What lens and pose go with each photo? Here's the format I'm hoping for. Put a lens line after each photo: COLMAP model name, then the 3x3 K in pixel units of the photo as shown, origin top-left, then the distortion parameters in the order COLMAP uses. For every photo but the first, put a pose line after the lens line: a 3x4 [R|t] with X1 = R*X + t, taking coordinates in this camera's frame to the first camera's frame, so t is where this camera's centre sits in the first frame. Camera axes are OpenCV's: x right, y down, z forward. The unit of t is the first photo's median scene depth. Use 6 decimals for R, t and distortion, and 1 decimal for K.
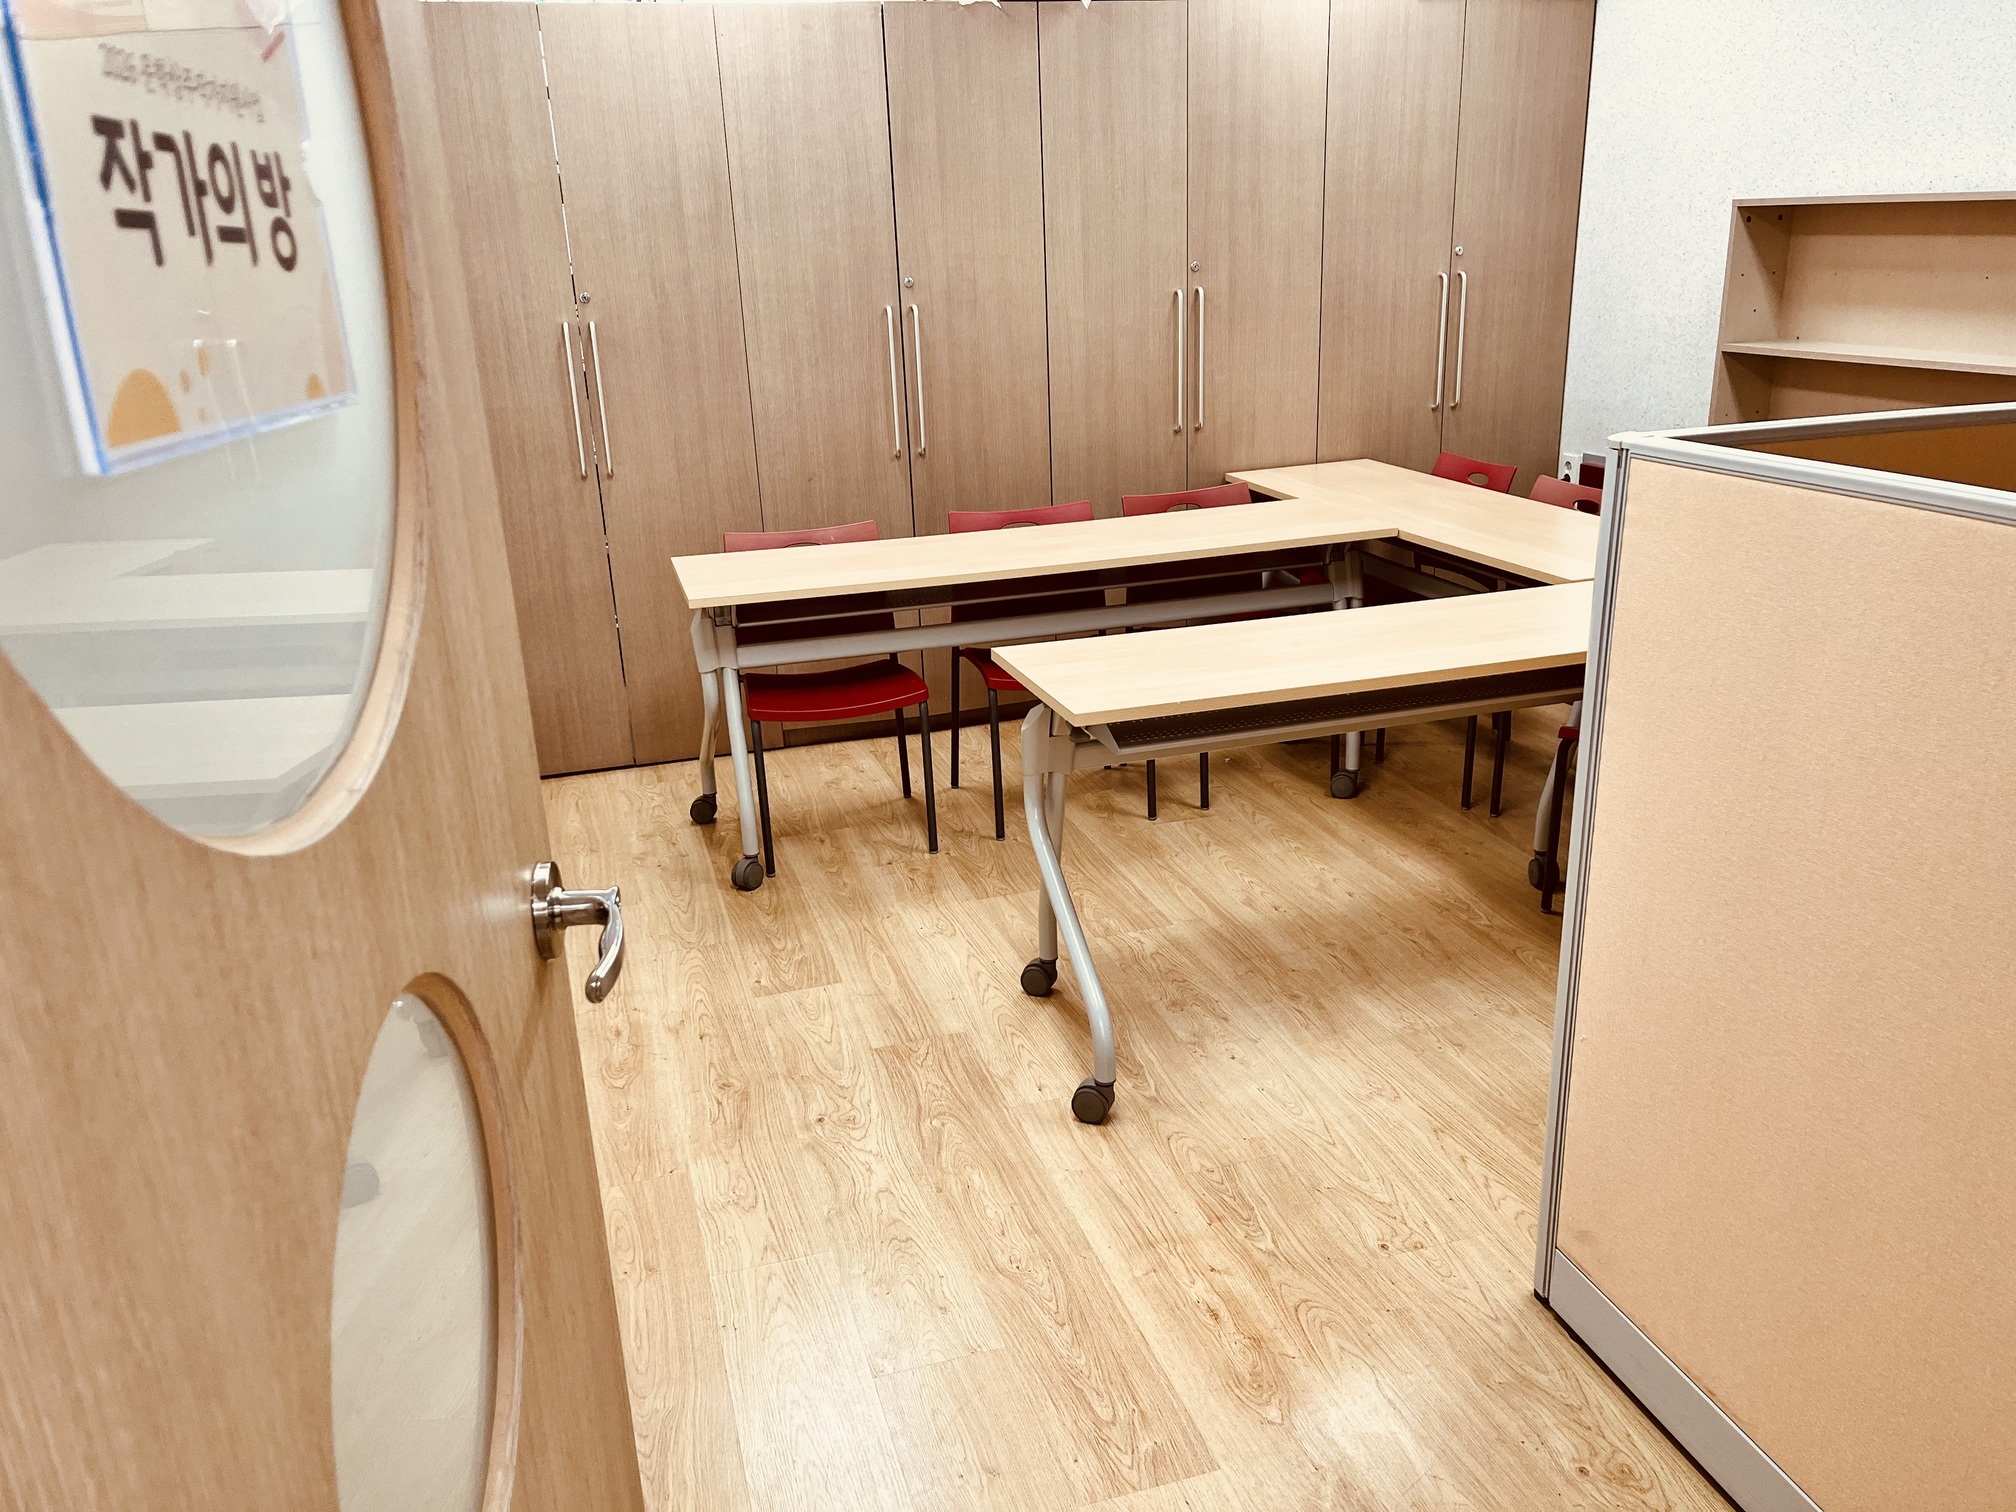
lens RADIAL K [[1525.9, 0, 1005.2], [0, 1525.9, 762.5], [0, 0, 1]] dist [0.048726, -0.053763]
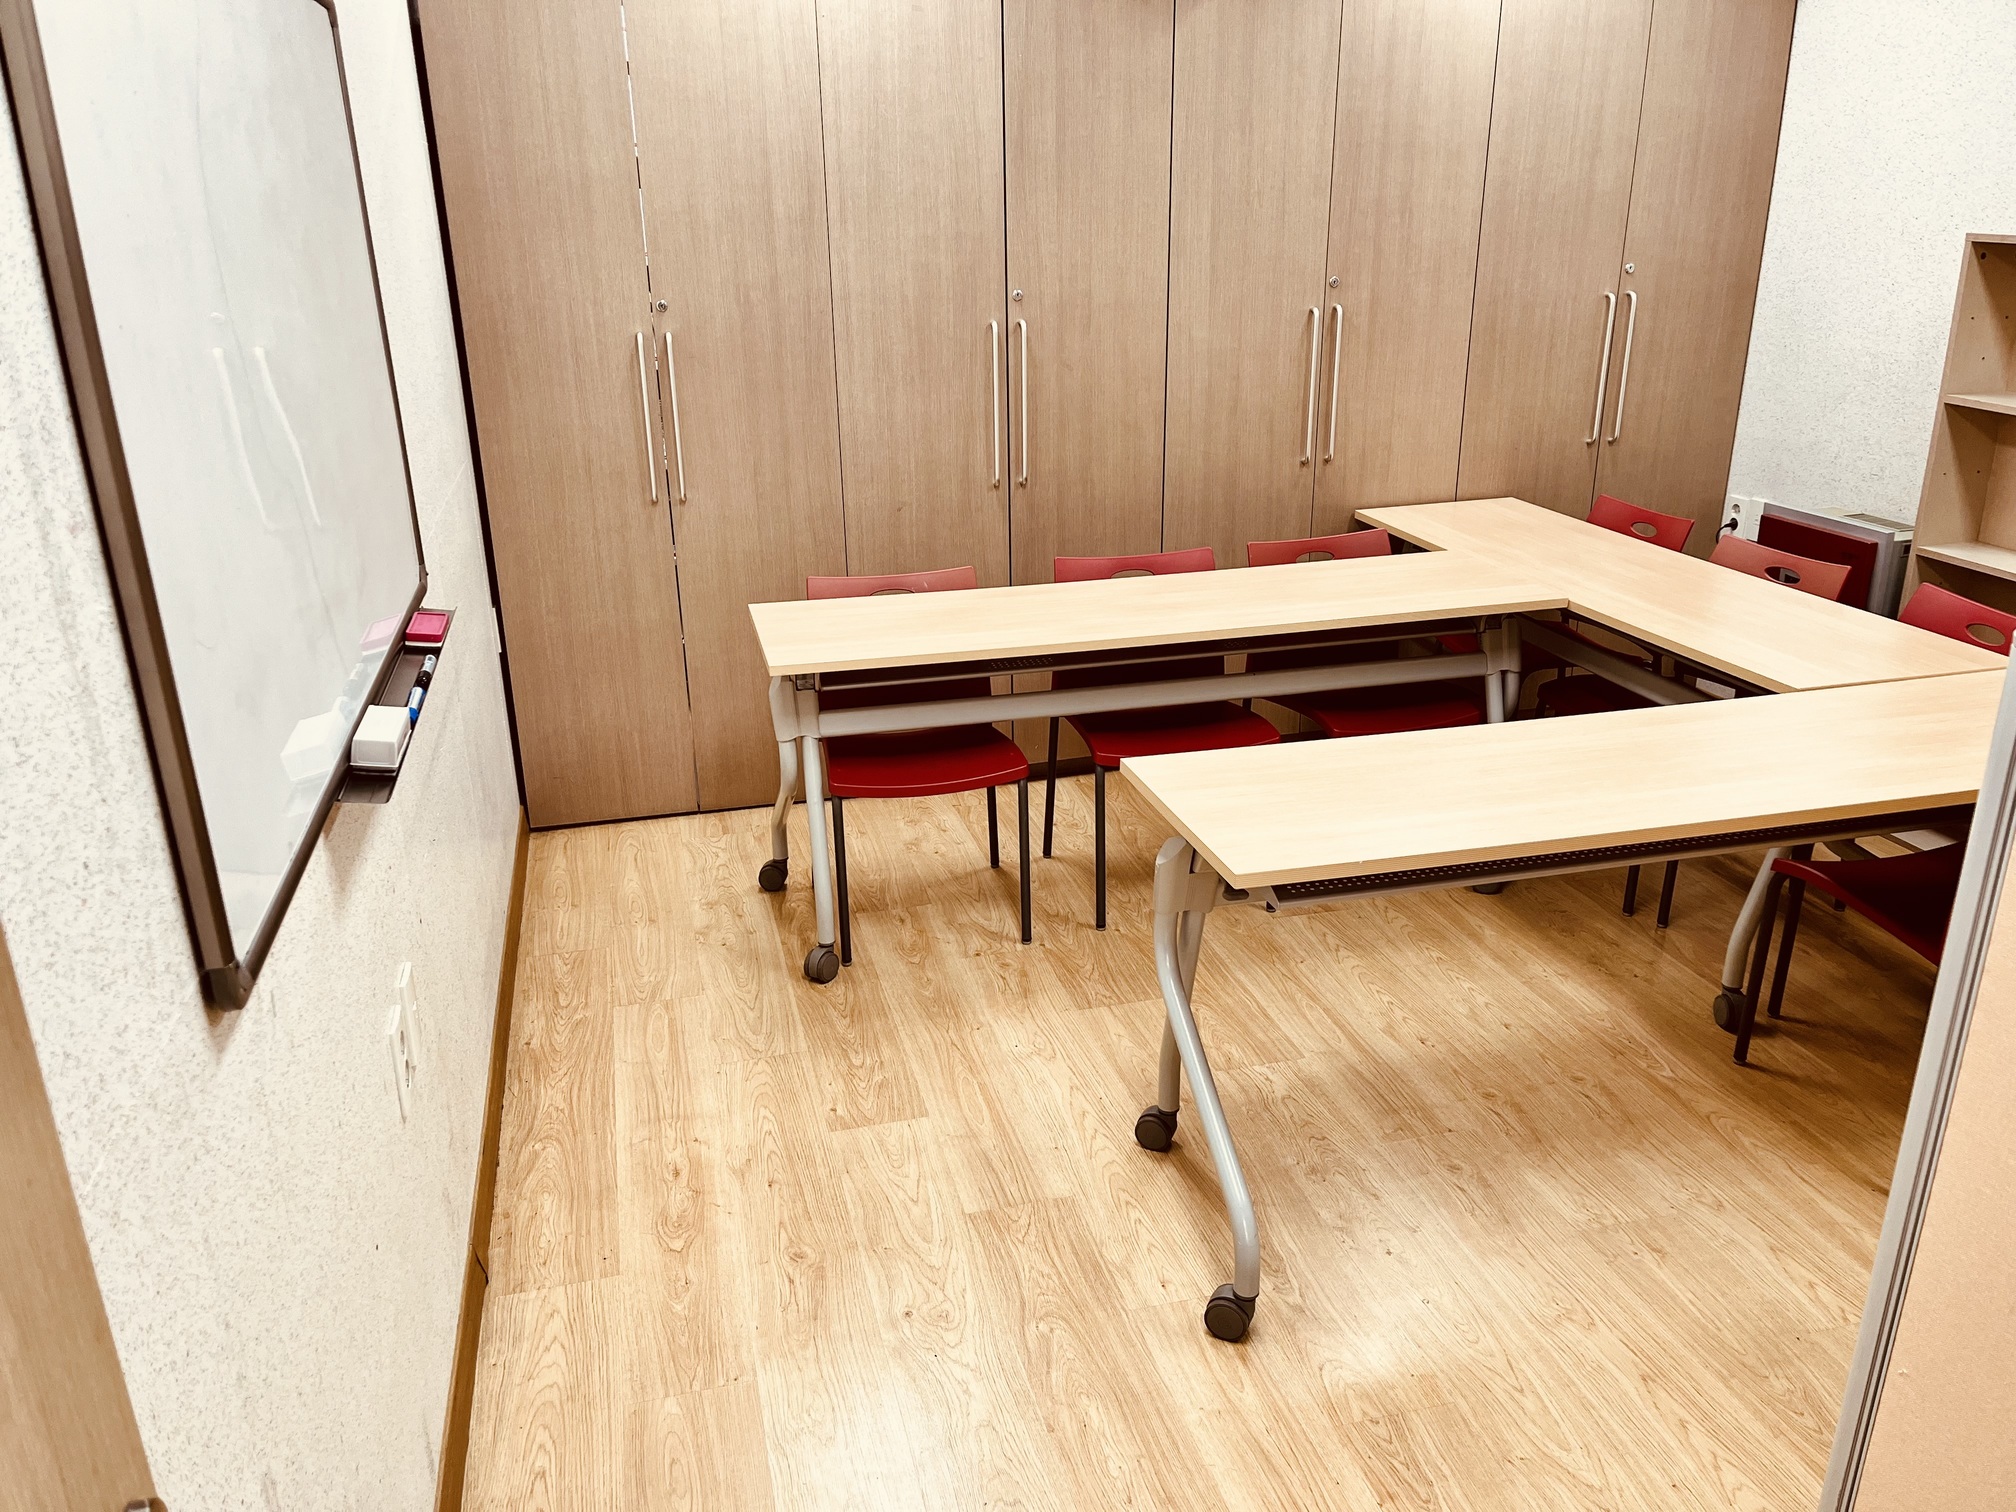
lens RADIAL K [[1525.9, 0, 994.8], [0, 1525.9, 764.4], [0, 0, 1]] dist [0.048726, -0.053763]
pose [[0.998561, 0.038023, -0.037819, -0.035216], [-0.037027, 0.998958, 0.026682, -0.067994], [0.038794, -0.025243, 0.998928, 0.102929]]
